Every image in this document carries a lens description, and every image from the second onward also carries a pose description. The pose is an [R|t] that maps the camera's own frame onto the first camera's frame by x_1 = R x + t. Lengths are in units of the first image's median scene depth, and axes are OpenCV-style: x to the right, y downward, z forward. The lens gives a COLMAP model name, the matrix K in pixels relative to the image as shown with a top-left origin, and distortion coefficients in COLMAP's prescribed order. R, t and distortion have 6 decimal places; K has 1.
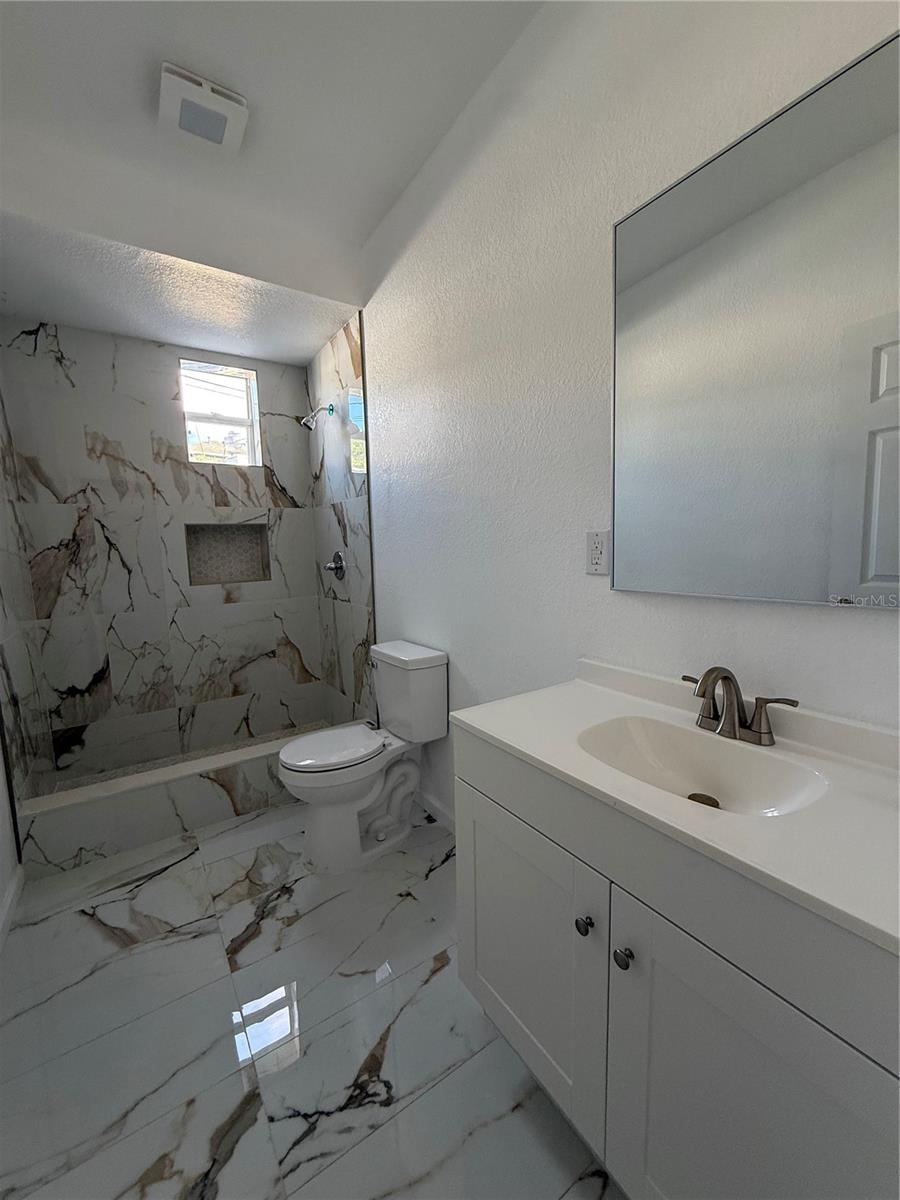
lens RADIAL K [[480.1, 0, 452.4], [0, 480.1, 597.6], [0, 0, 1]] dist [-0.000391, -0.000530]
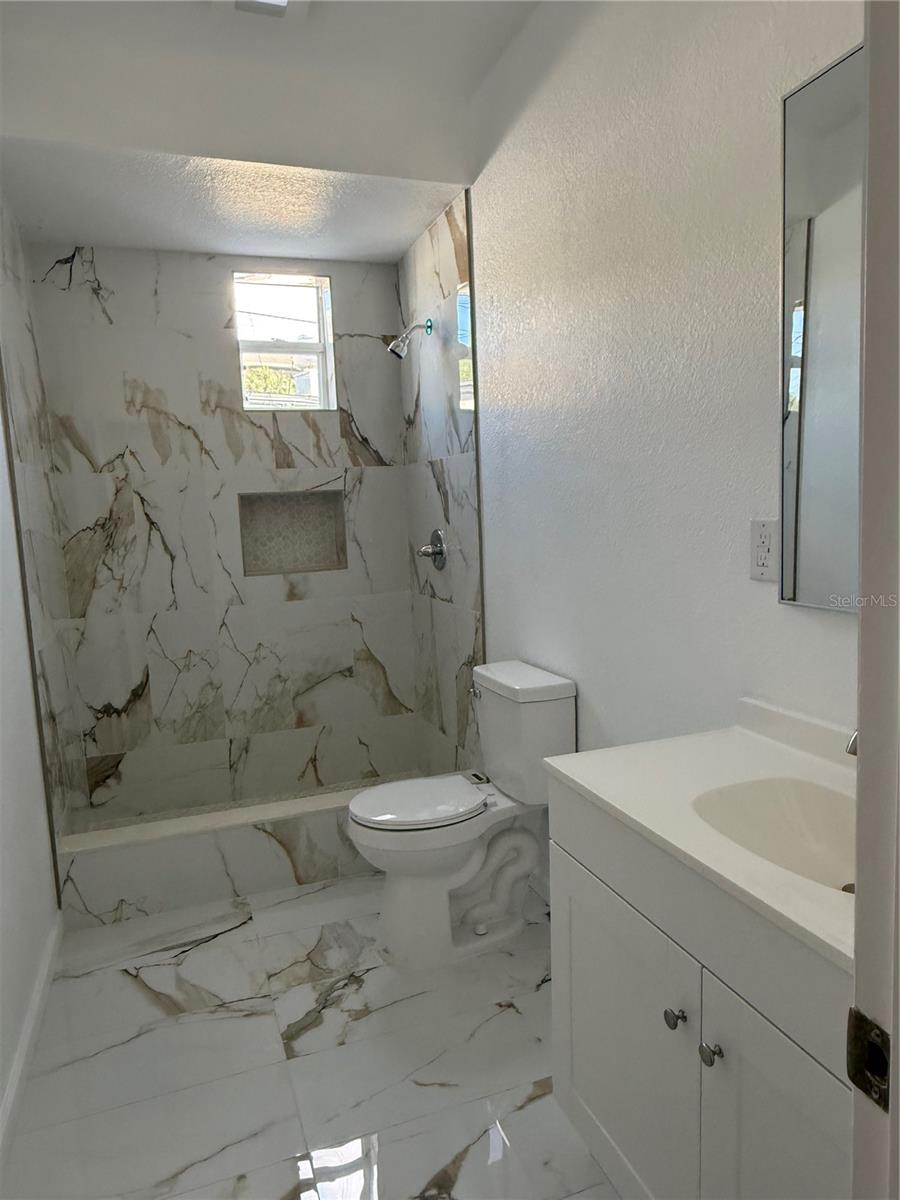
lens RADIAL K [[774.2, 0, 448.5], [0, 774.2, 601.4], [0, 0, 1]] dist [-0.000363, -0.000122]
pose [[0.970850, 0.016191, -0.239141, 0.060731], [-0.011744, 0.999731, 0.020009, -0.017176], [0.239401, -0.016618, 0.970779, -0.112601]]
